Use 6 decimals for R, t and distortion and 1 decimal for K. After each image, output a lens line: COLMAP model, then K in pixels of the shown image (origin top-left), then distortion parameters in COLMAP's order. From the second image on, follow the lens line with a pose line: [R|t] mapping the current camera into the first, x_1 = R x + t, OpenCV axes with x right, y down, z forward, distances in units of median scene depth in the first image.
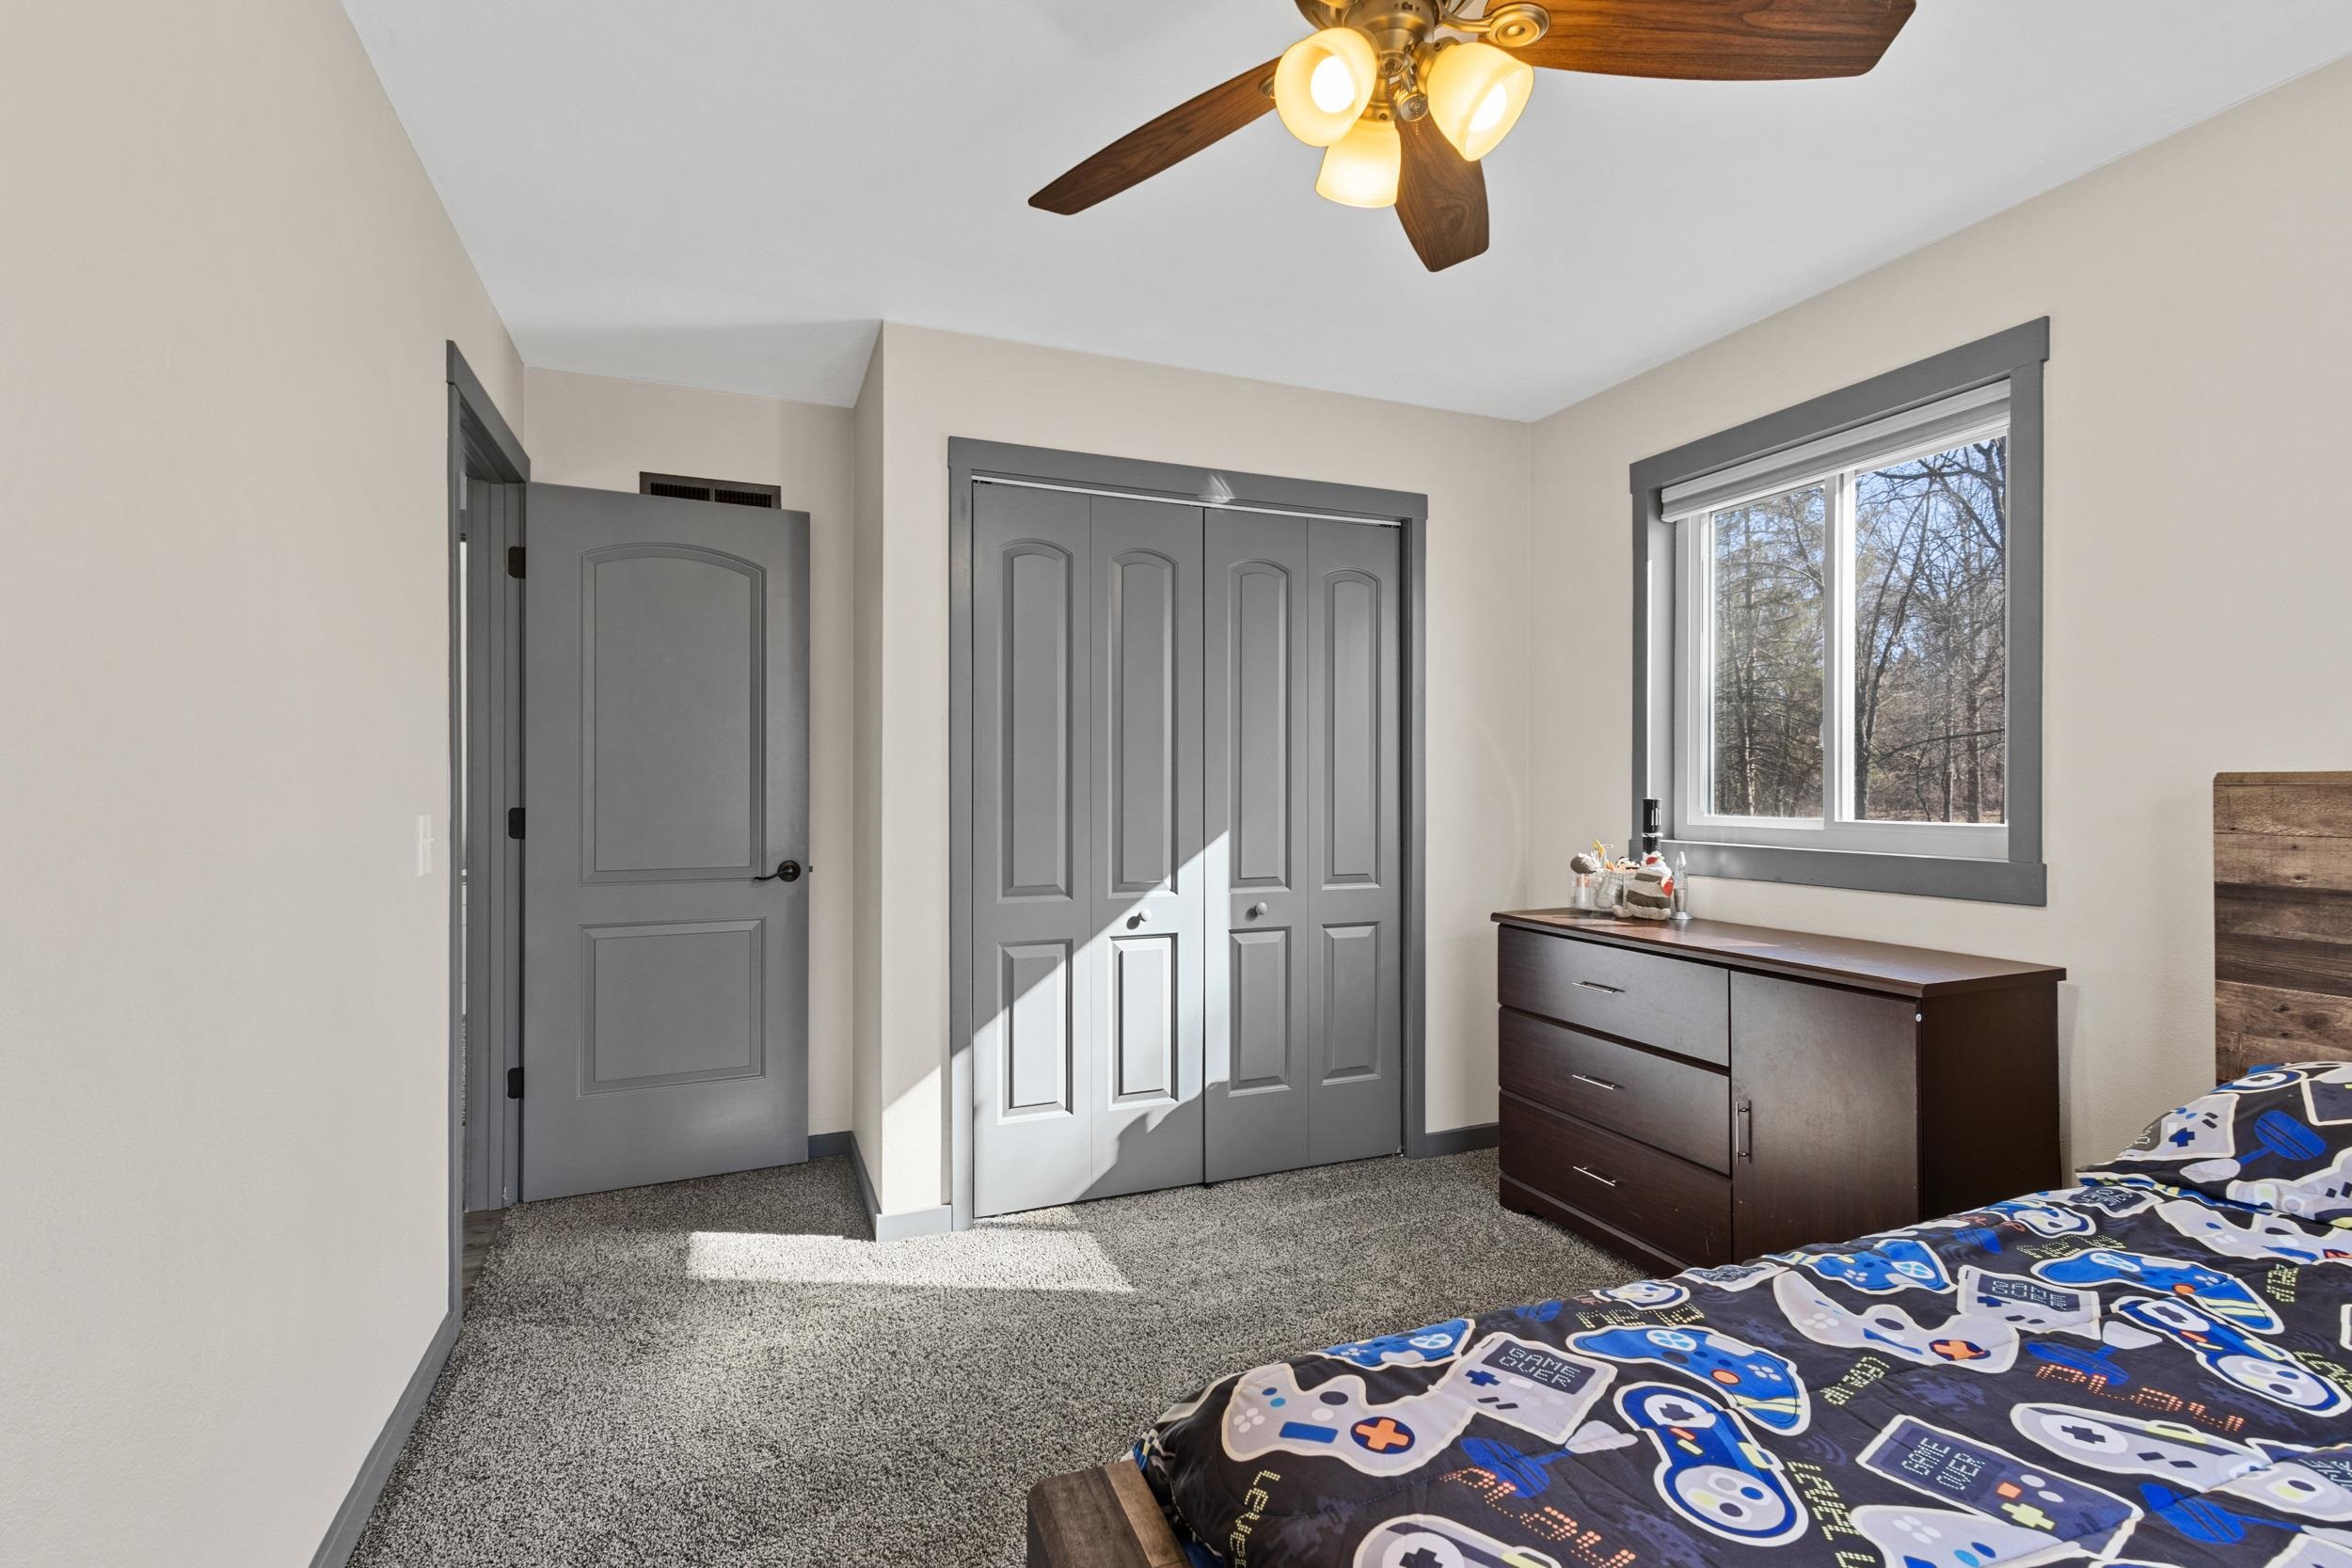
lens RADIAL K [[1083.2, 0, 1176.0], [0, 1083.2, 784.0], [0, 0, 1]] dist [0.010061, -0.000005]
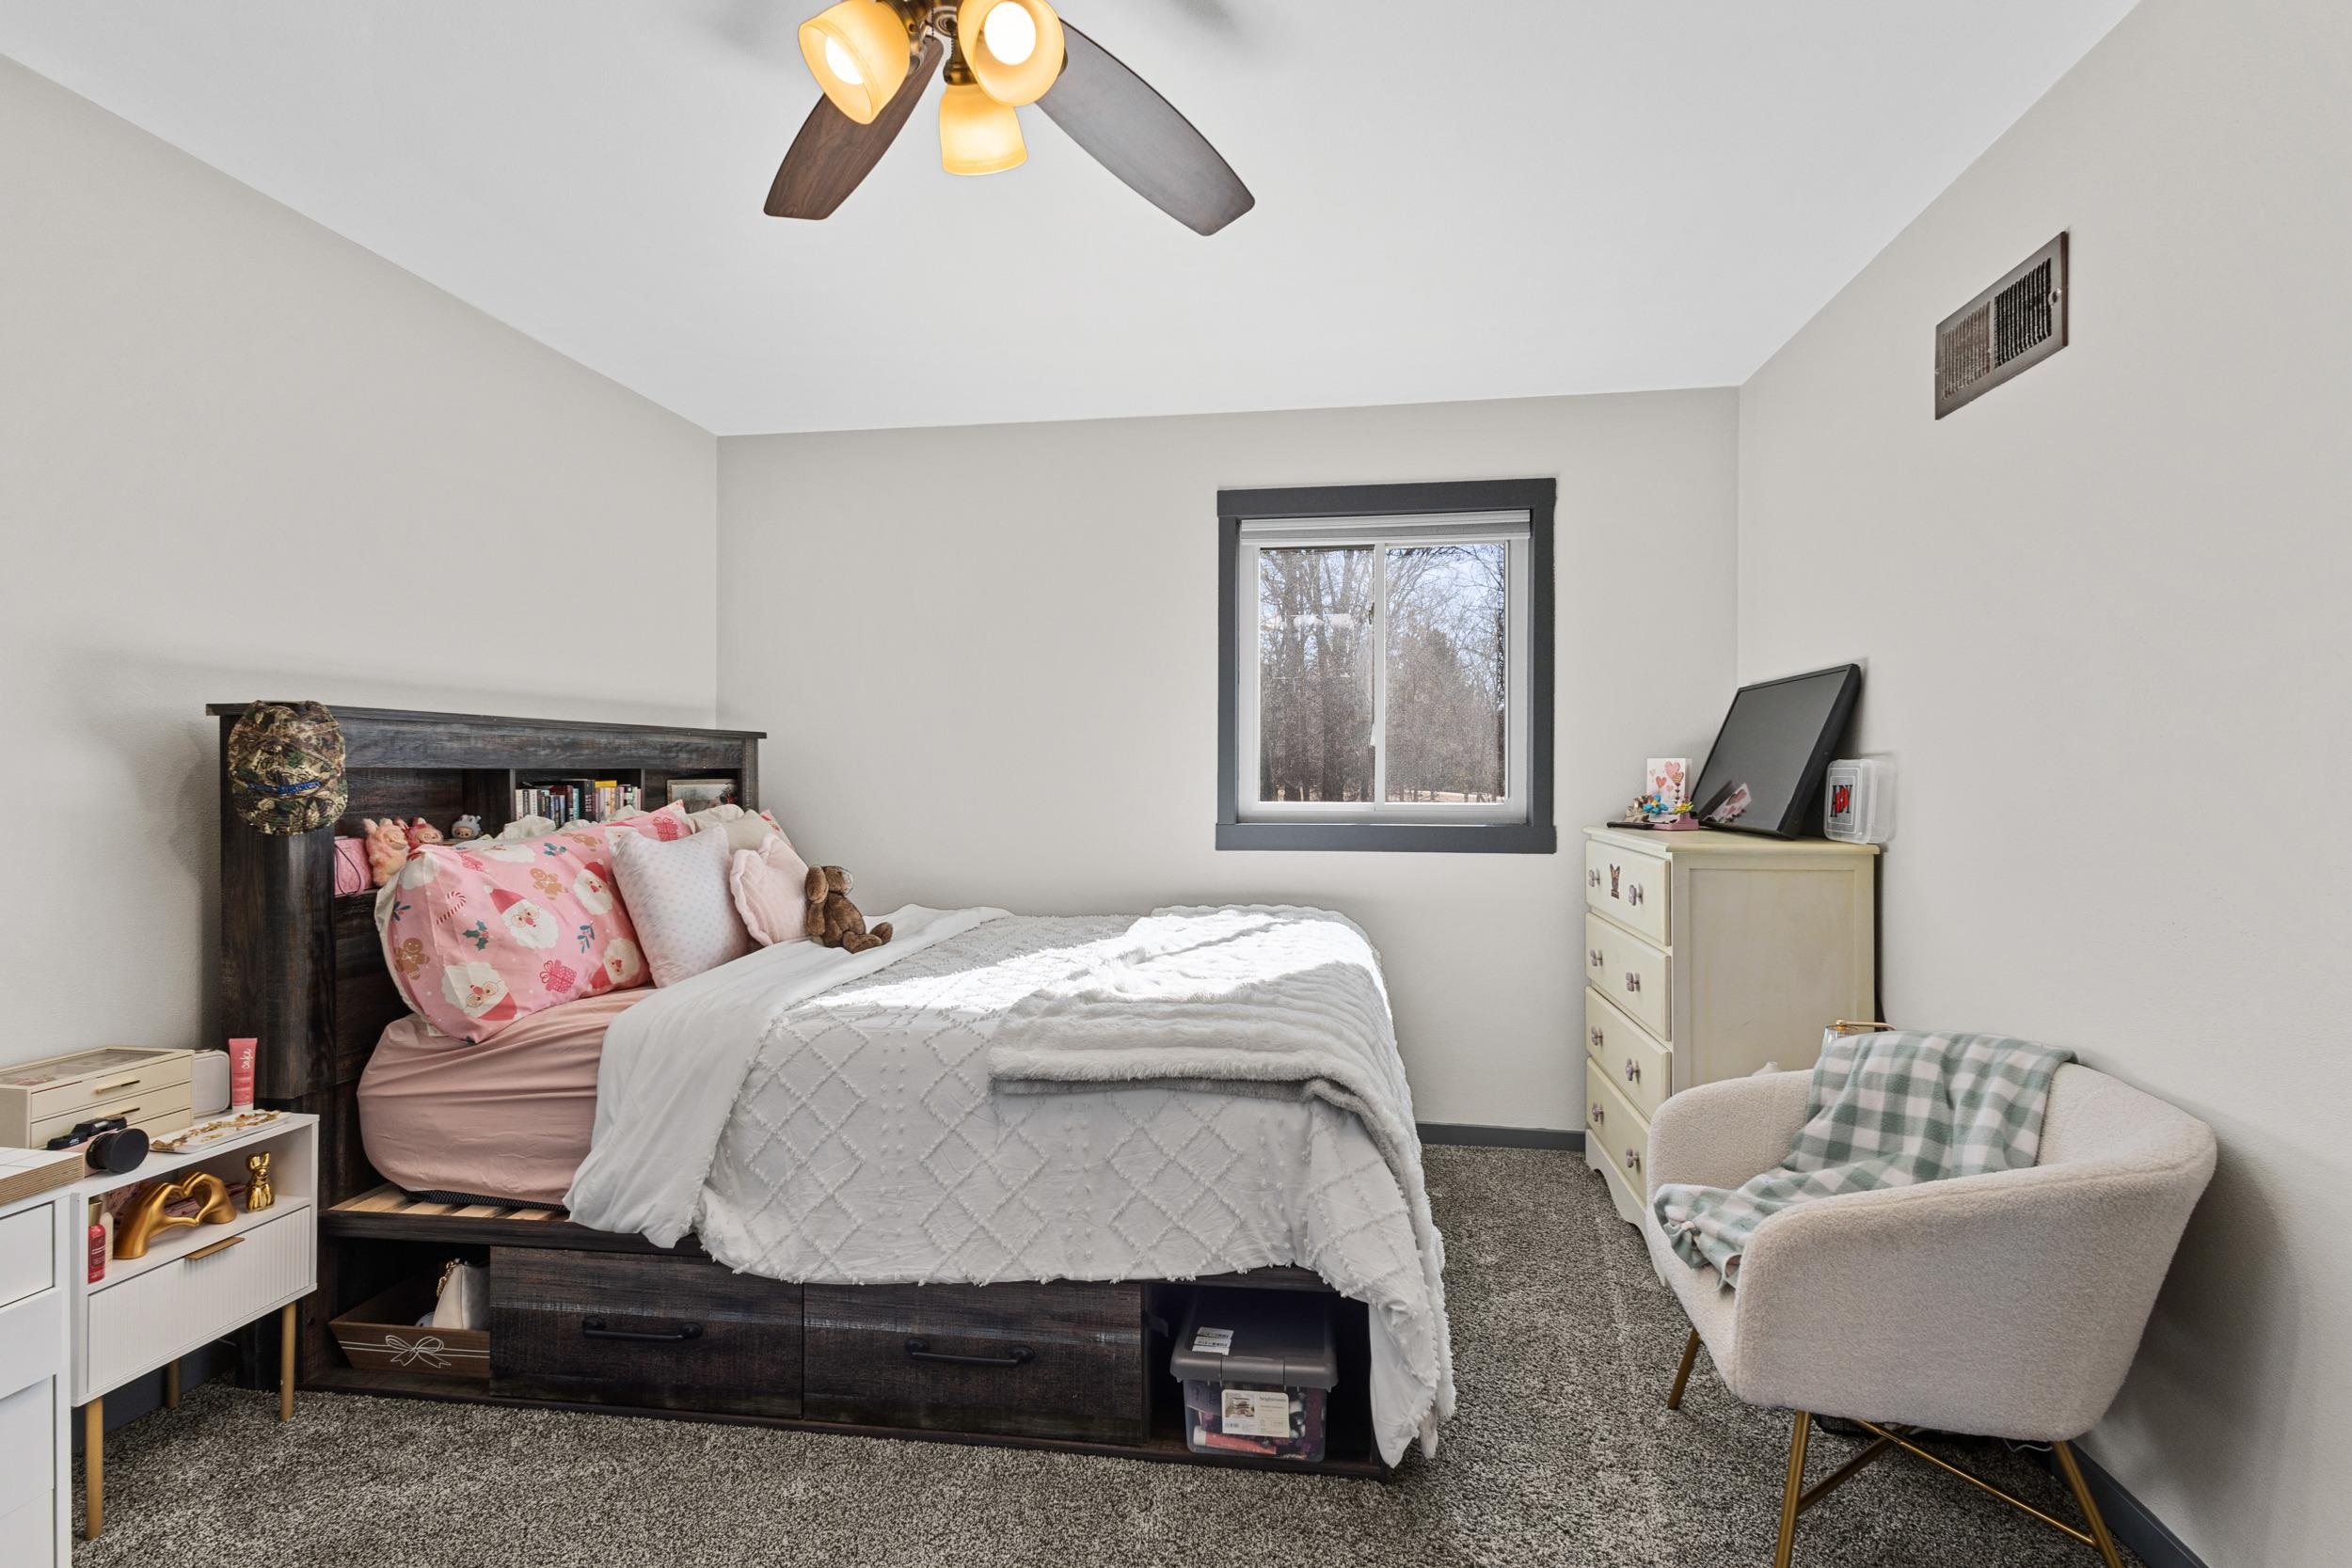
lens RADIAL K [[1083.2, 0, 1176.0], [0, 1083.2, 784.0], [0, 0, 1]] dist [0.010061, -0.000005]
pose [[0.504580, -0.004808, 0.863352, -0.671927], [-0.000975, 0.999981, 0.006139, 0.004746], [-0.863365, -0.003939, 0.504565, 0.542082]]
